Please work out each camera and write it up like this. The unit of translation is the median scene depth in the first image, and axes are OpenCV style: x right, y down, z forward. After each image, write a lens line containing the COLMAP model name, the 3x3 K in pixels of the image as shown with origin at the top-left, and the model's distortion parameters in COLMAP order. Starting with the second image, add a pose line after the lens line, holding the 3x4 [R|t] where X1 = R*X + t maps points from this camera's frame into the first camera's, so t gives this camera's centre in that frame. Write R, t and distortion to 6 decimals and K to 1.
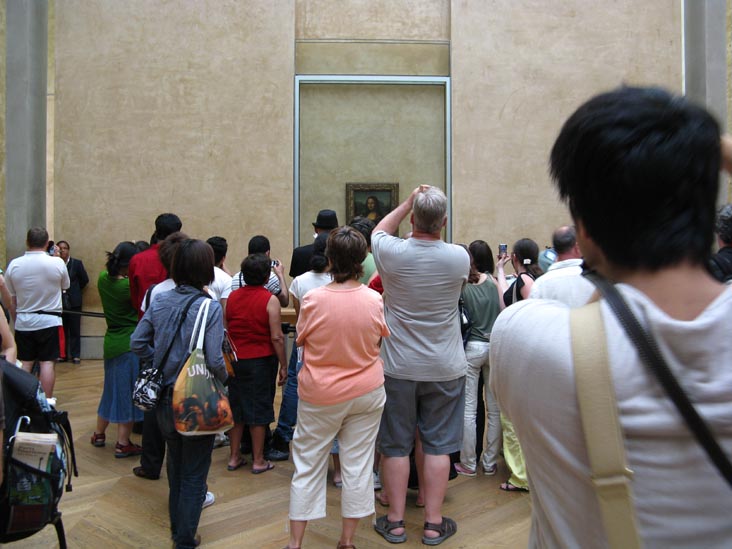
lens RADIAL K [[760.8, 0, 378.7], [0, 760.8, 265.0], [0, 0, 1]] dist [-0.199018, 0.227522]
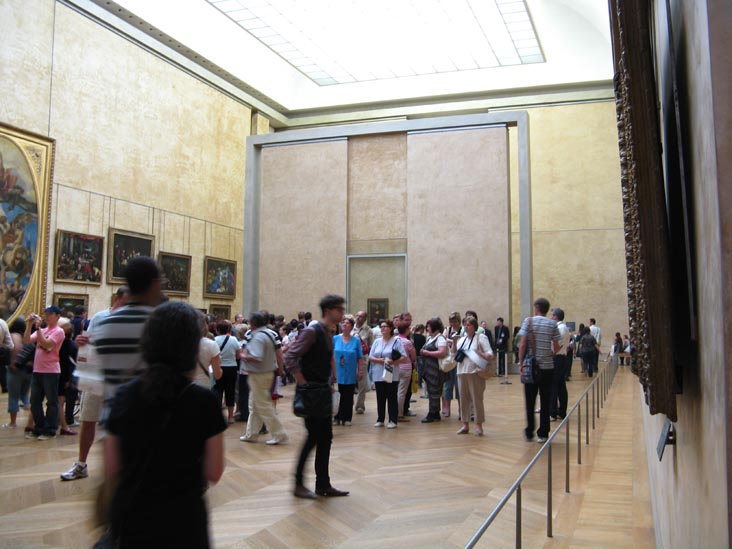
lens RADIAL K [[758.6, 0, 382.4], [0, 758.6, 260.7], [0, 0, 1]] dist [-0.199889, 0.213005]
pose [[0.927377, -0.029865, -0.372933, 0.935250], [-0.009876, 0.994507, -0.104199, 0.024834], [0.373997, 0.100315, 0.921989, -1.270778]]
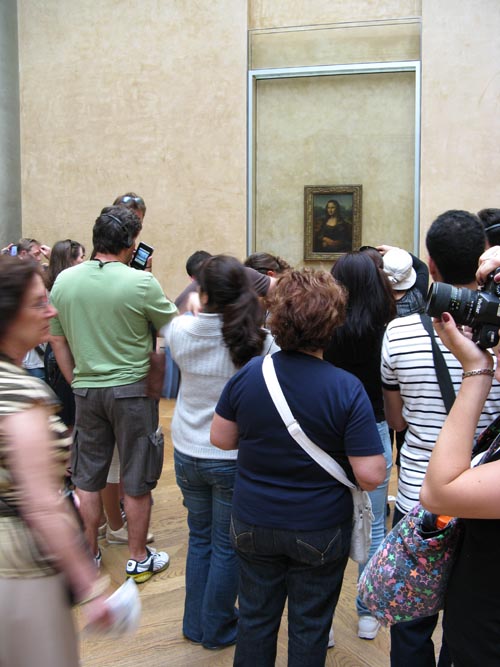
lens RADIAL K [[683.3, 0, 263.9], [0, 683.3, 345.2], [0, 0, 1]] dist [-0.197409, 0.212879]
pose [[0.956315, 0.039209, -0.289696, 0.157852], [-0.007851, 0.994052, 0.108624, -0.005125], [0.292232, -0.101604, 0.950935, 0.192727]]
